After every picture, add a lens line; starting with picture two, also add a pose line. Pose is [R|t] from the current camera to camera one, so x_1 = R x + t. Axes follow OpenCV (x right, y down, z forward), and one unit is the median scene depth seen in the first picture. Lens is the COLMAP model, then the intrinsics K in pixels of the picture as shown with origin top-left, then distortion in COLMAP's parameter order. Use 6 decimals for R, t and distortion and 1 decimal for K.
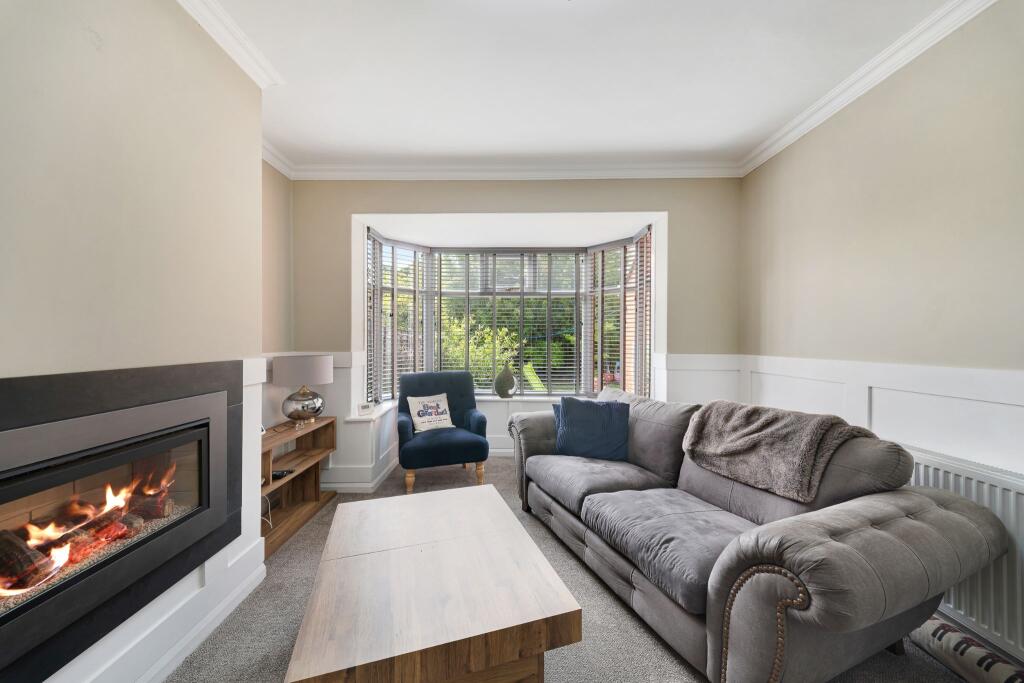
lens RADIAL K [[360.2, 0, 512.0], [0, 360.2, 341.5], [0, 0, 1]] dist [0.000718, -0.000063]
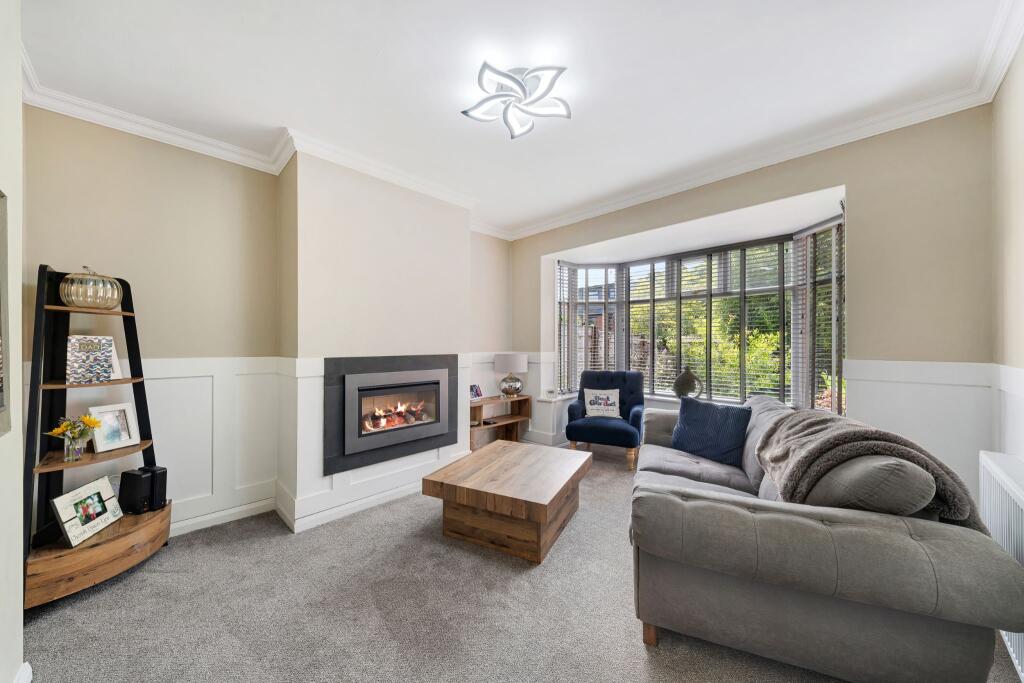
lens RADIAL K [[360.2, 0, 512.0], [0, 360.2, 341.5], [0, 0, 1]] dist [0.000718, -0.000063]
pose [[0.695778, -0.006476, -0.718227, 0.486867], [-0.001713, 0.999942, -0.010675, 0.003047], [0.718254, 0.008658, 0.695727, -0.073510]]
